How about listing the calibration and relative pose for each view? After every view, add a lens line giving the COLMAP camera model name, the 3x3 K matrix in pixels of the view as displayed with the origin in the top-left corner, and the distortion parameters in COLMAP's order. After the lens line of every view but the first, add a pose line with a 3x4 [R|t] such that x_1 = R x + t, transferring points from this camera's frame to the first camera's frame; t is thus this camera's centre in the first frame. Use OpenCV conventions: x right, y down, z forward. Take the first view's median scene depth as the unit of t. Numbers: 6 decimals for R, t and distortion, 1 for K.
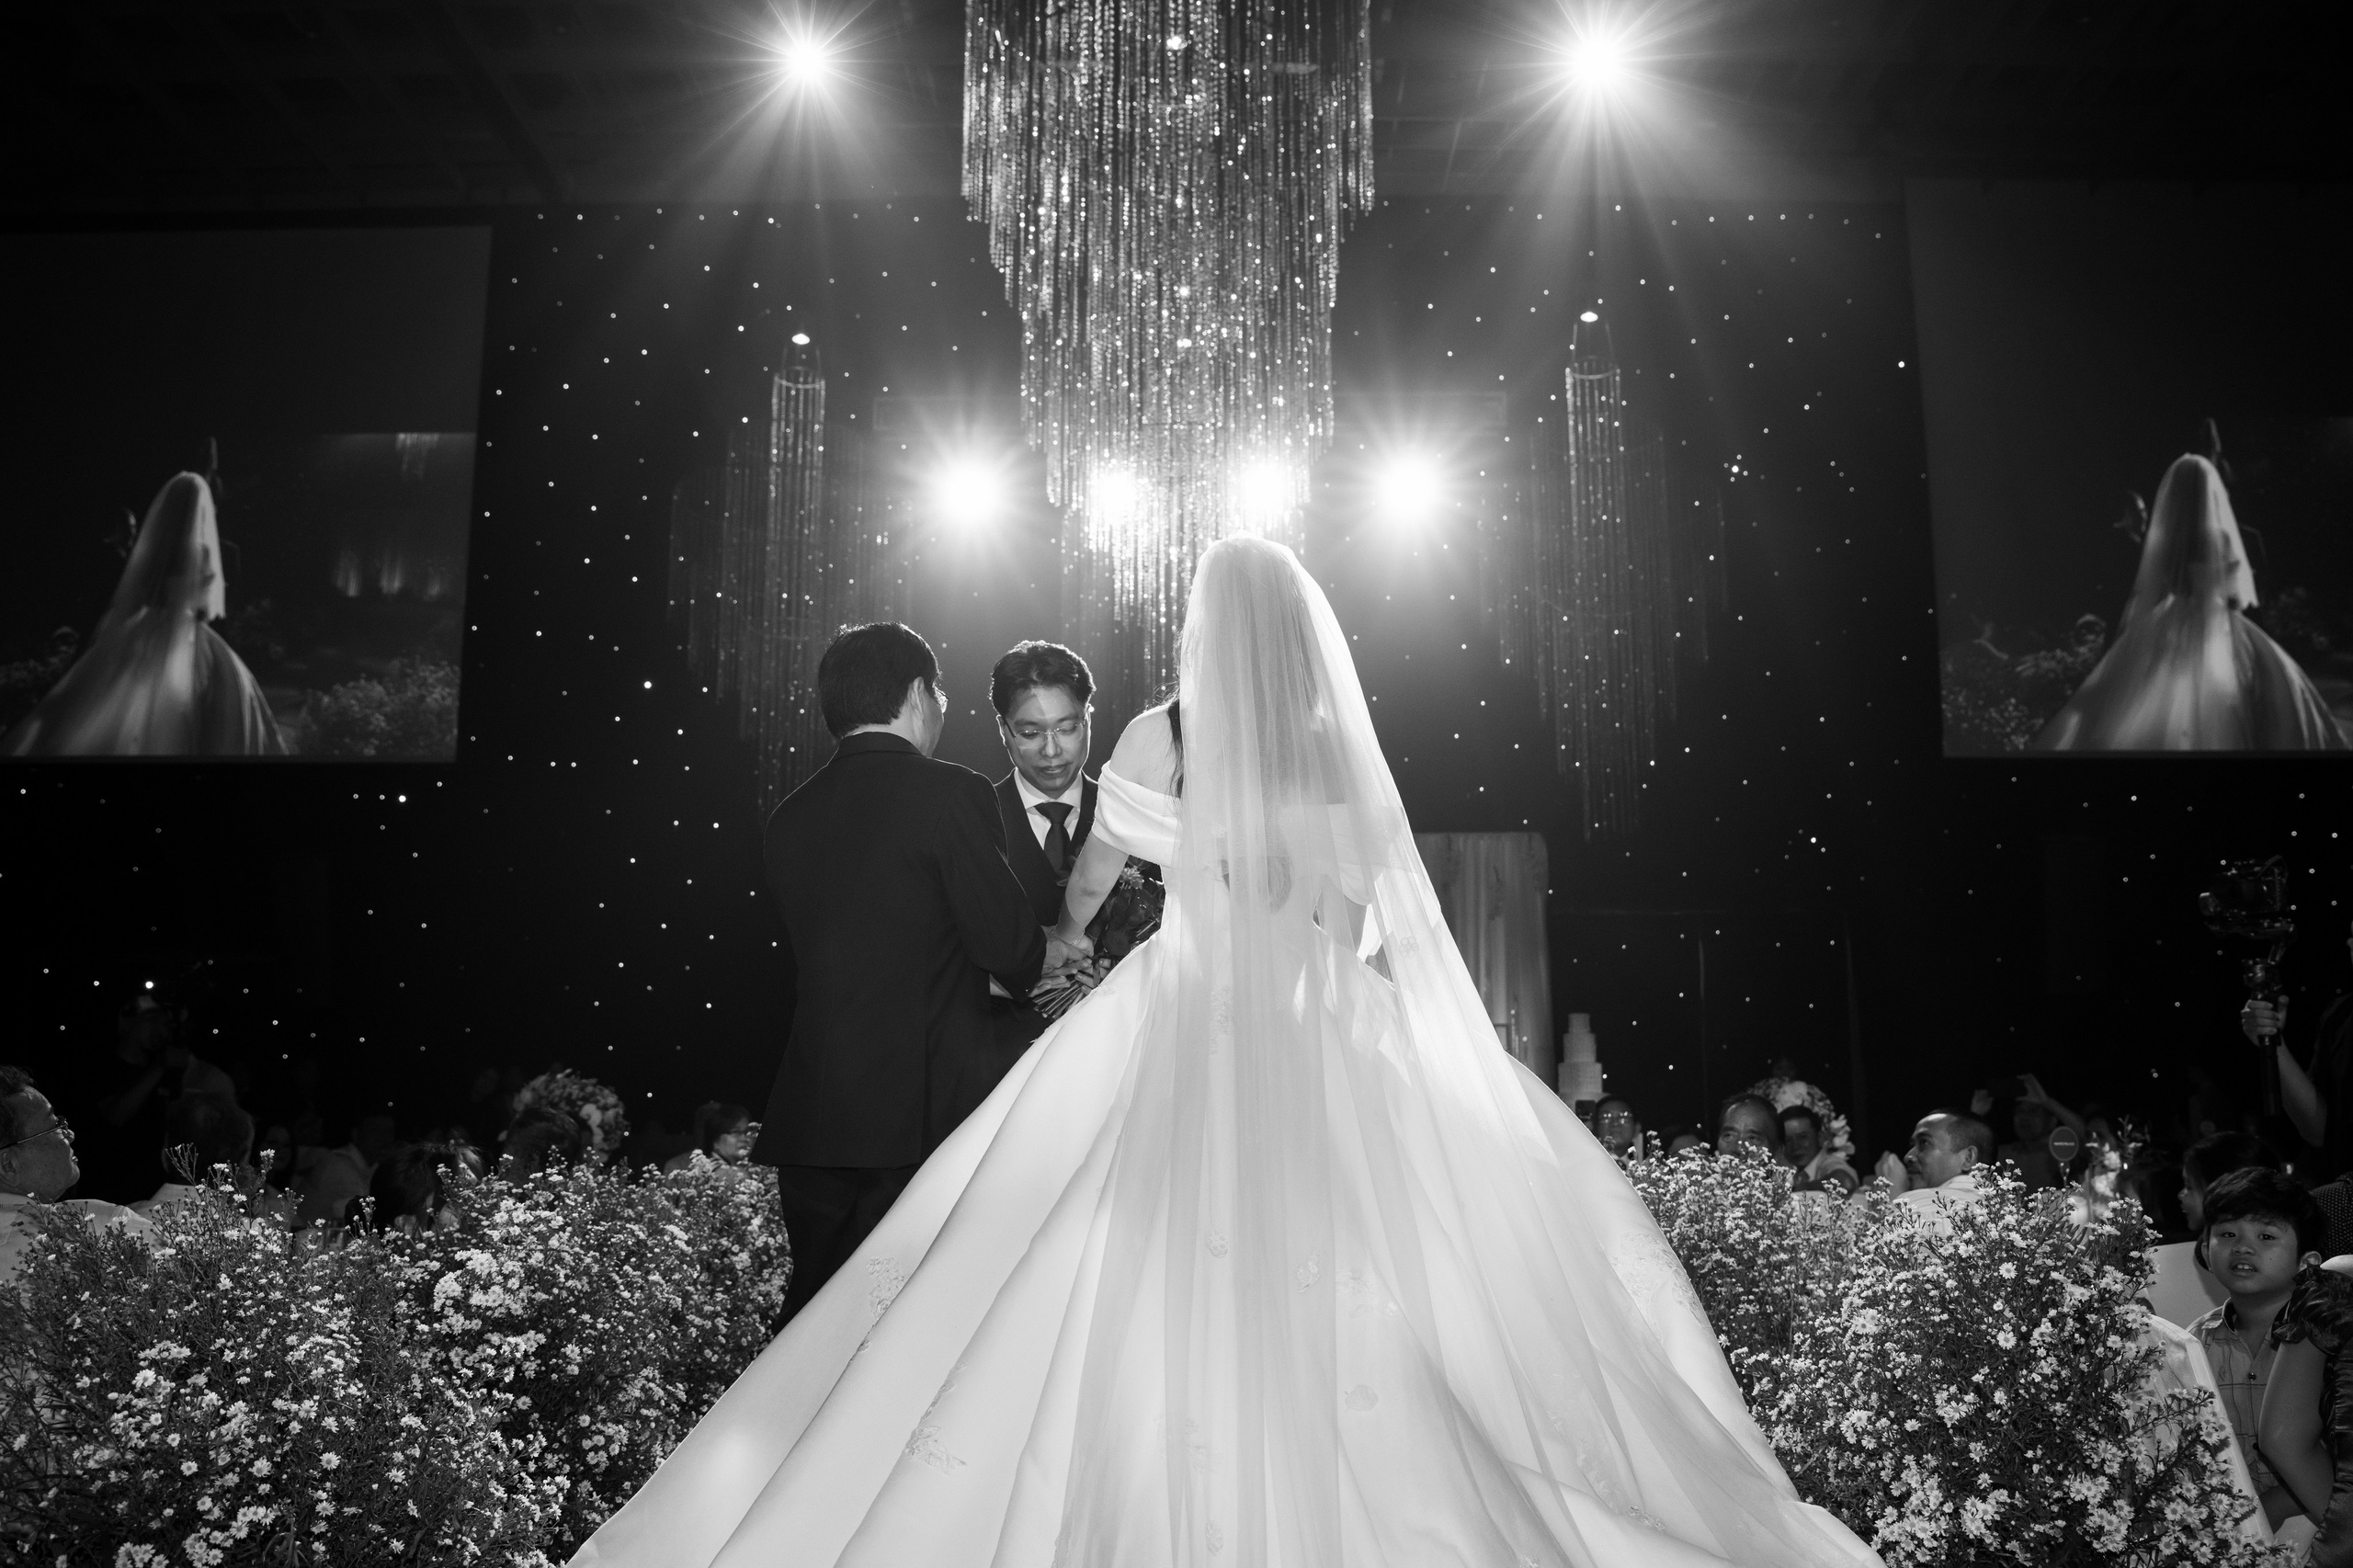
lens RADIAL K [[1891.7, 0, 1194.4], [0, 1891.7, 812.8], [0, 0, 1]] dist [-0.077893, 0.063169]
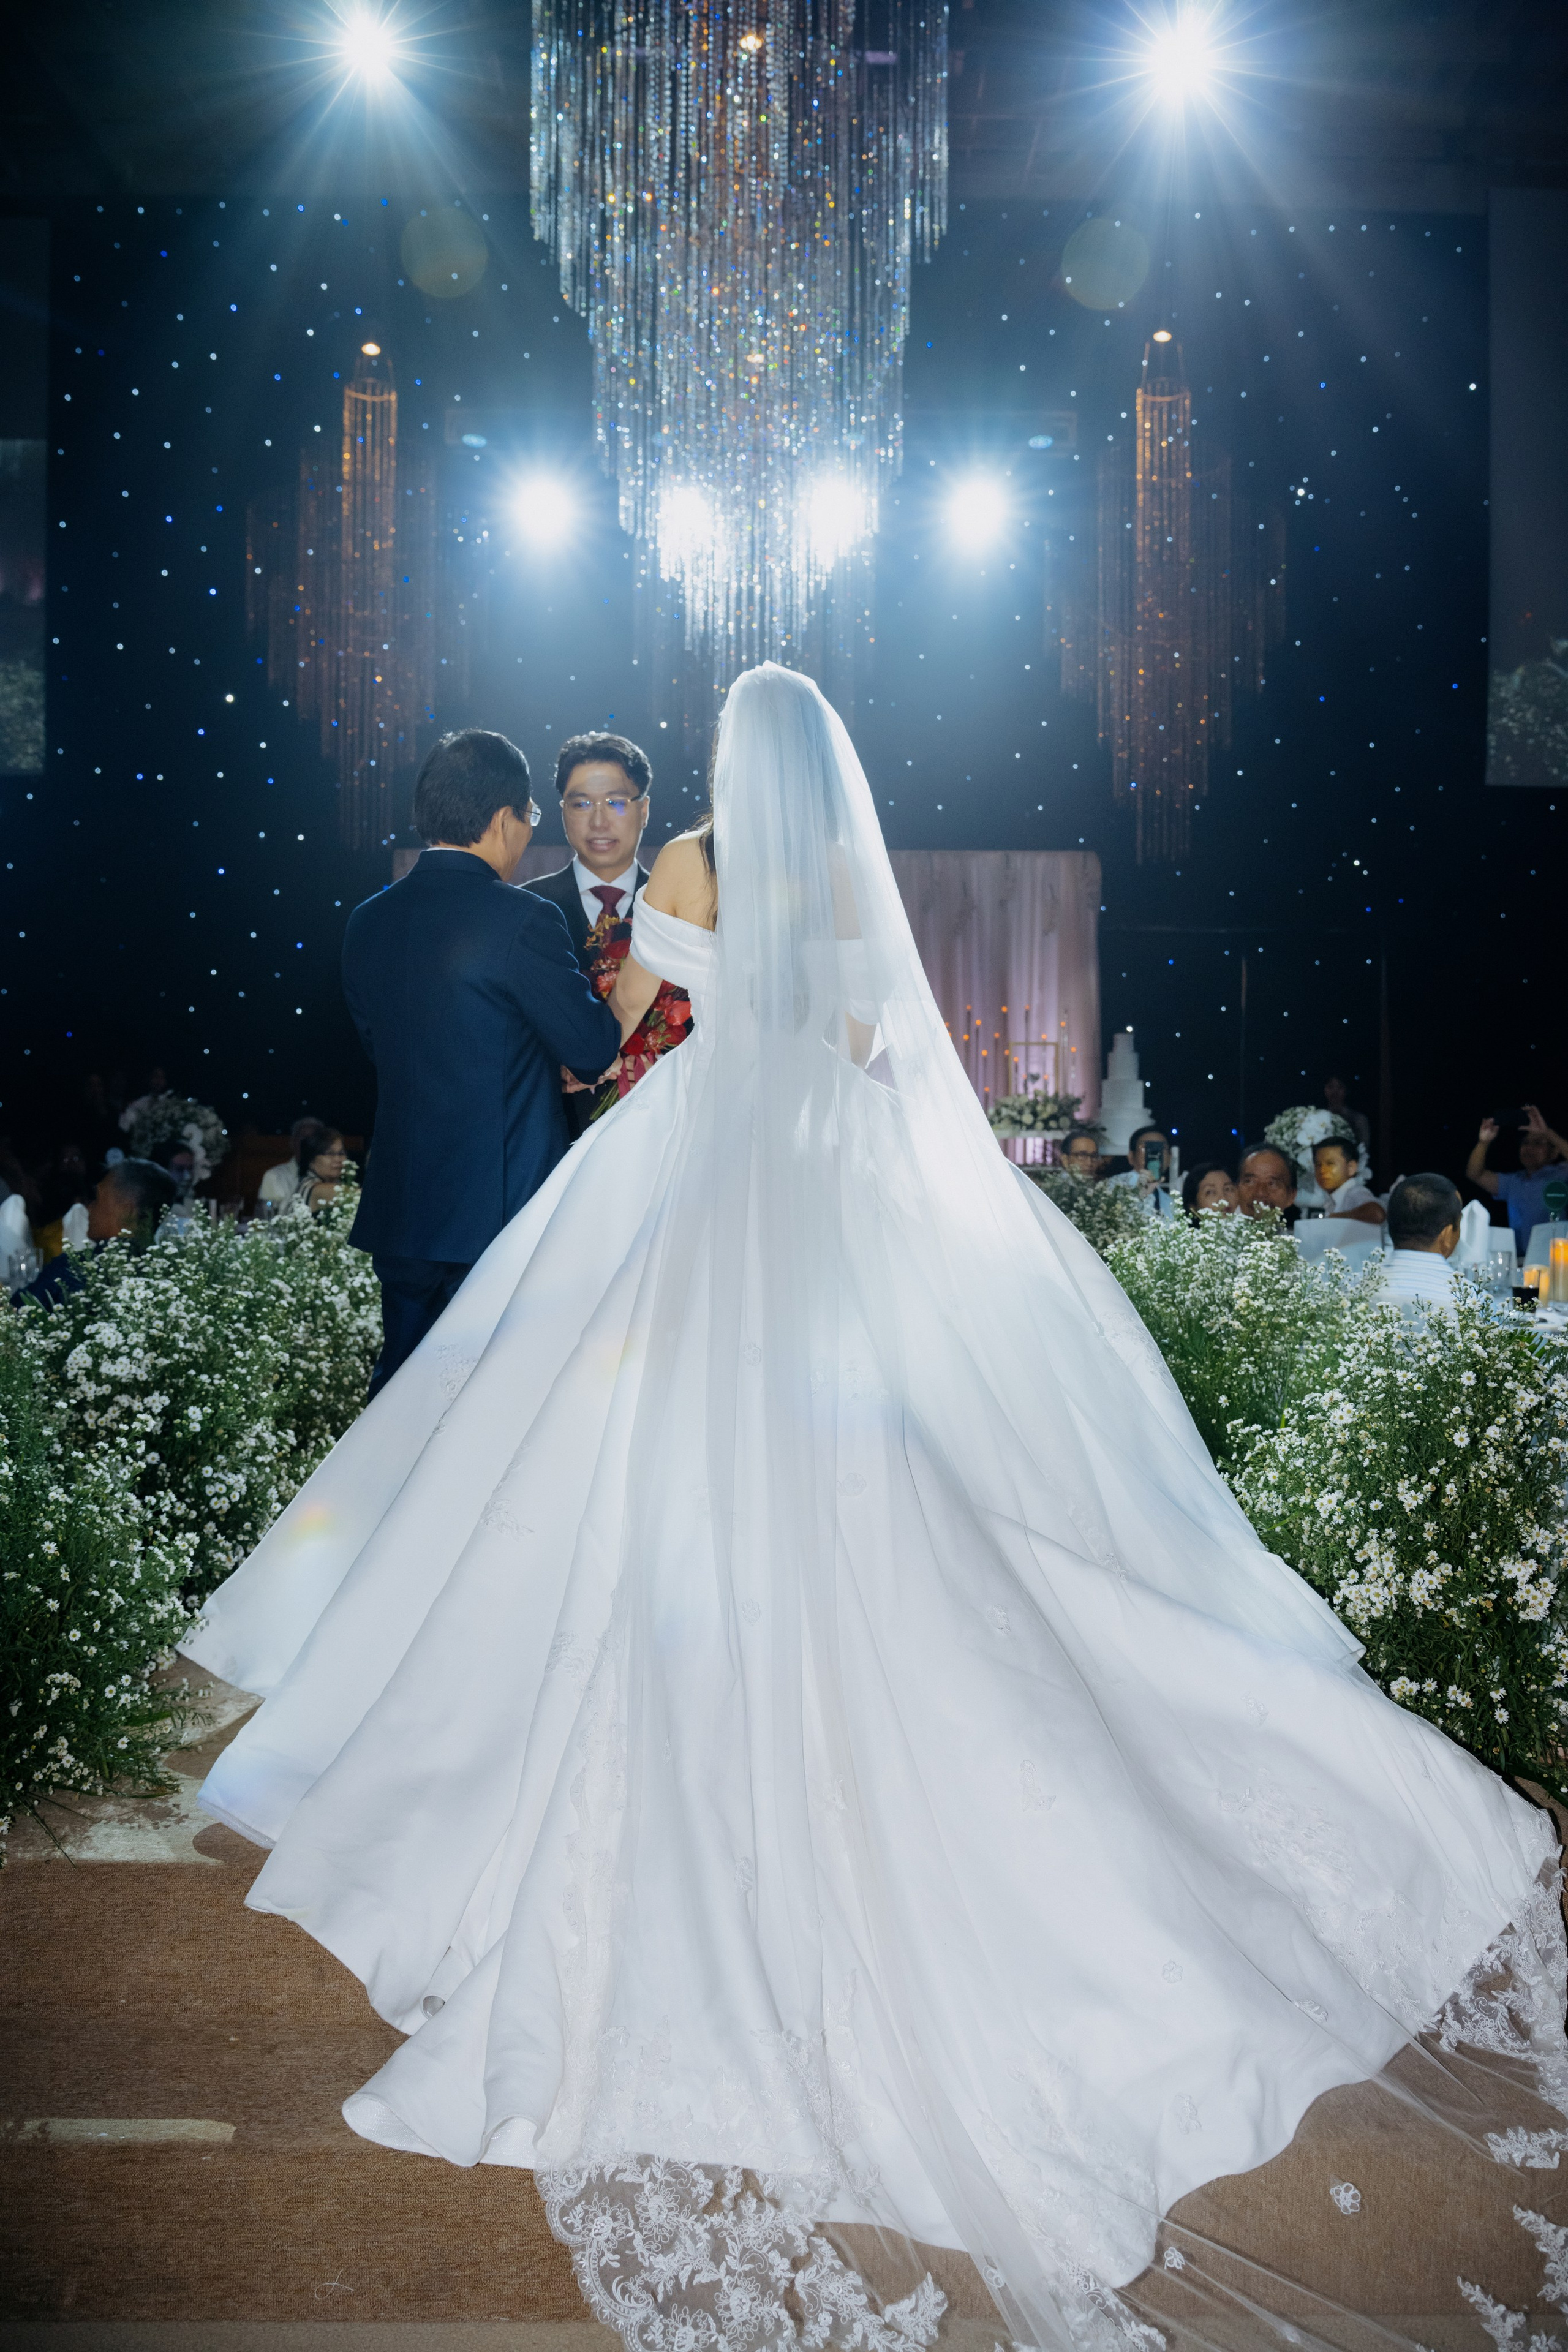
lens RADIAL K [[1812.1, 0, 784.1], [0, 1812.1, 1127.1], [0, 0, 1]] dist [-0.059155, -0.001960]
pose [[0.999897, 0.007834, 0.011996, 0.003852], [-0.009818, 0.984441, 0.175441, -0.046655], [-0.010435, -0.175541, 0.984417, -0.021192]]
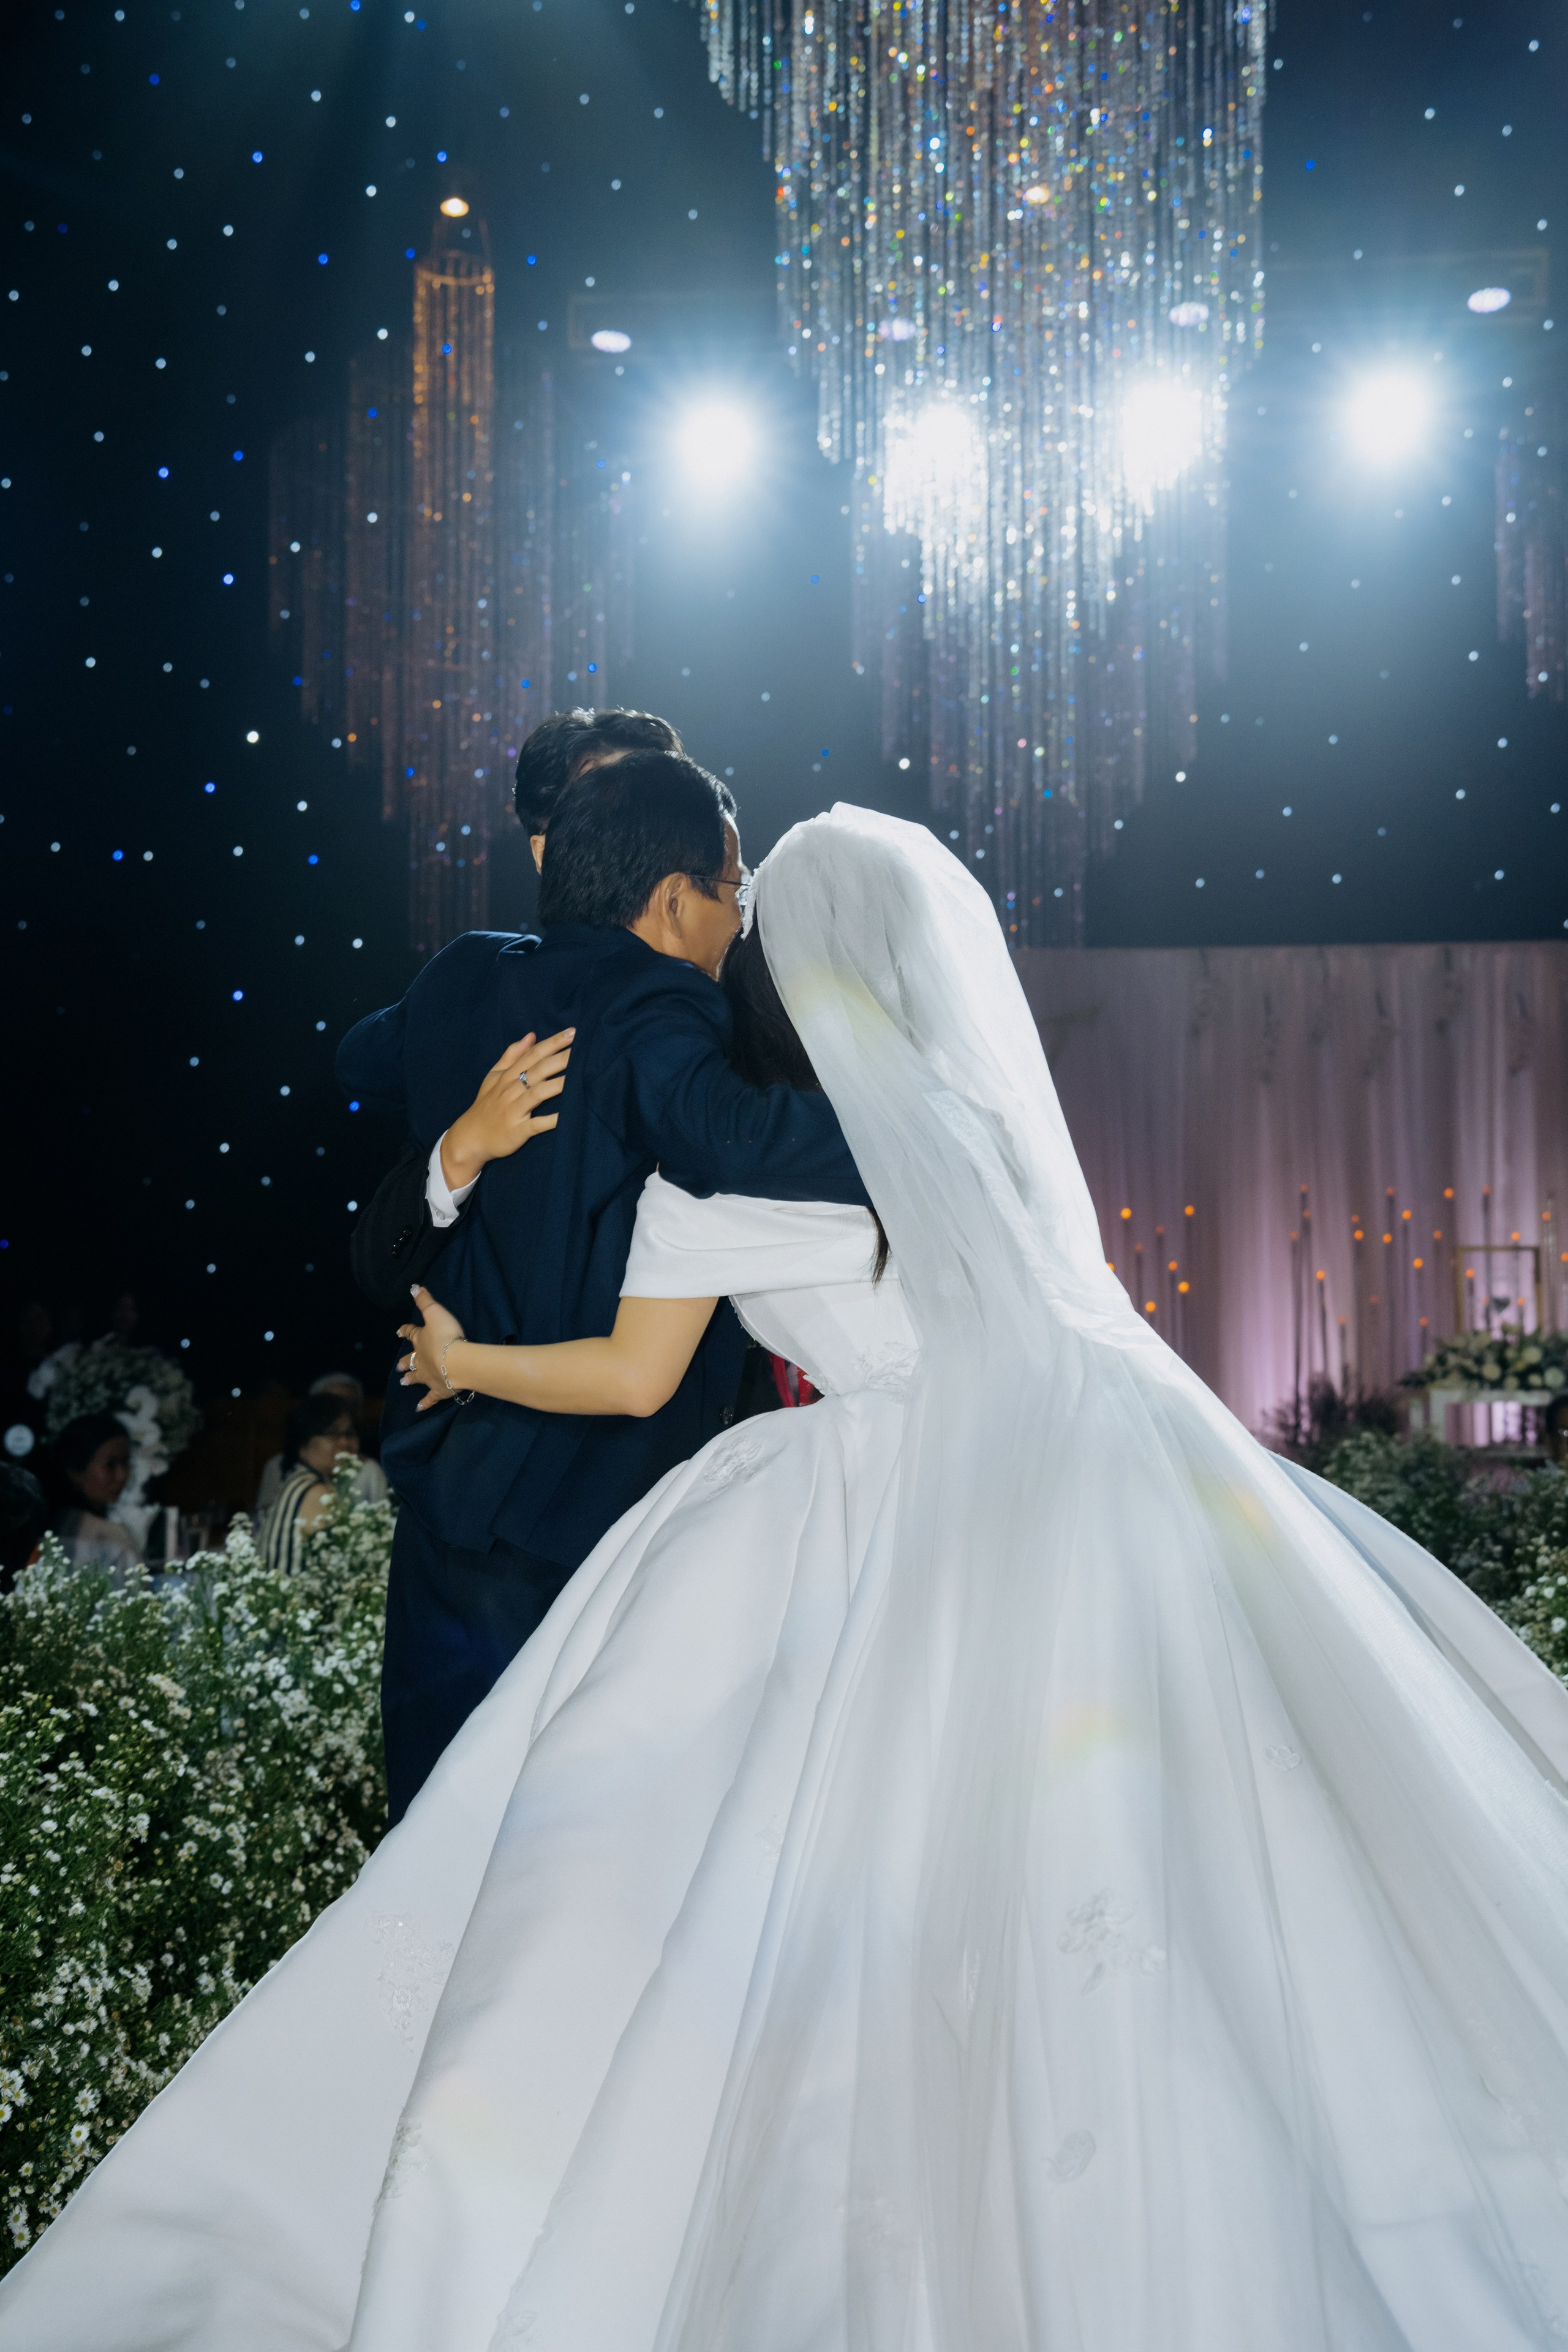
lens RADIAL K [[2721.8, 0, 819.2], [0, 2721.8, 1081.8], [0, 0, 1]] dist [0.077628, 0.070262]
pose [[0.995421, -0.005997, -0.095400, 0.026026], [0.012560, 0.997583, 0.068347, -0.032445], [0.094760, -0.069233, 0.993090, 0.100405]]
